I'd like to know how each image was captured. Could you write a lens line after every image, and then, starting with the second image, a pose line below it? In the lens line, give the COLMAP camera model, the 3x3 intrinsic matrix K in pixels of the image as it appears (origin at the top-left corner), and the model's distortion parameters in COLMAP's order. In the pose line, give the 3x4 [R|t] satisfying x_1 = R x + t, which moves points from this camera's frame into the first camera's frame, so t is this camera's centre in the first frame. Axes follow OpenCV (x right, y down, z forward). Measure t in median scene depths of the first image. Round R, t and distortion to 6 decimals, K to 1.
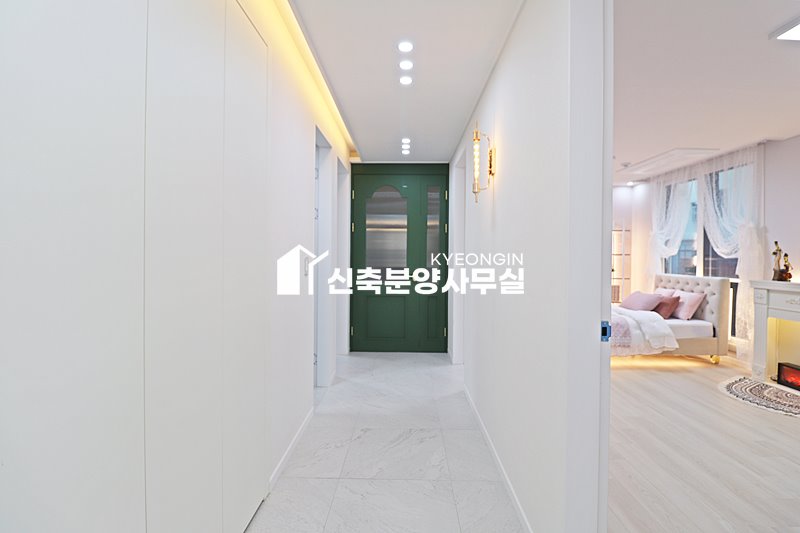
lens RADIAL K [[368.1, 0, 412.2], [0, 368.1, 260.1], [0, 0, 1]] dist [-0.013480, -0.005025]
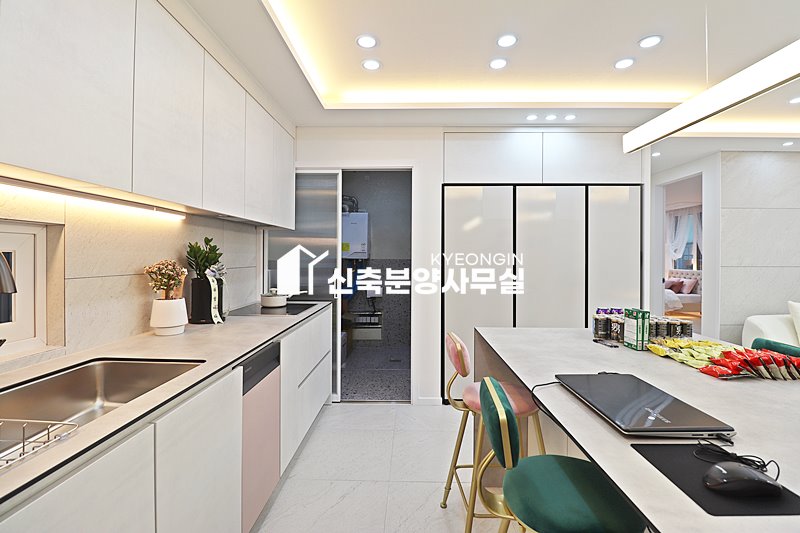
lens RADIAL K [[368.1, 0, 401.1], [0, 368.1, 260.5], [0, 0, 1]] dist [-0.013480, -0.005025]
pose [[0.999491, -0.009375, -0.030496, -0.654017], [0.009458, 0.999952, 0.002570, -0.023821], [0.030471, -0.002857, 0.999532, -0.909934]]
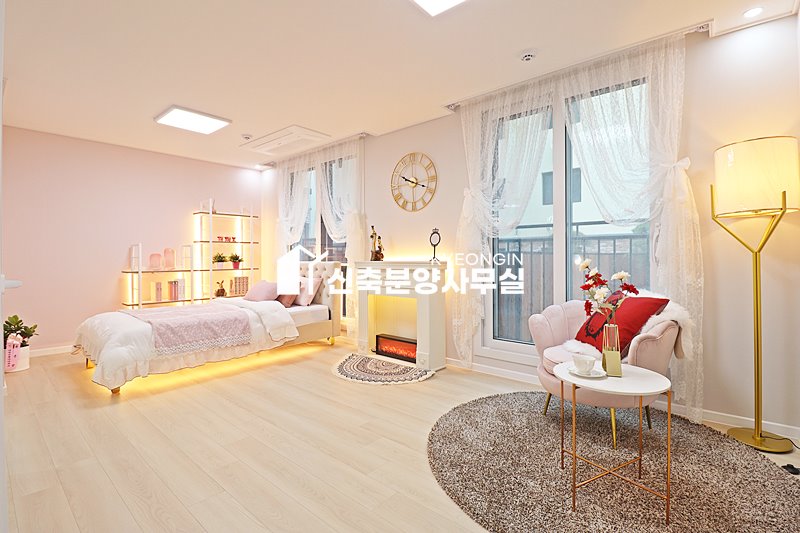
lens RADIAL K [[368.1, 0, 401.2], [0, 368.1, 261.4], [0, 0, 1]] dist [-0.013480, -0.005025]
pose [[0.648763, -0.017948, 0.760779, 0.171434], [0.014710, 0.999831, 0.011043, 0.038707], [-0.760849, 0.004026, 0.648917, 0.168833]]
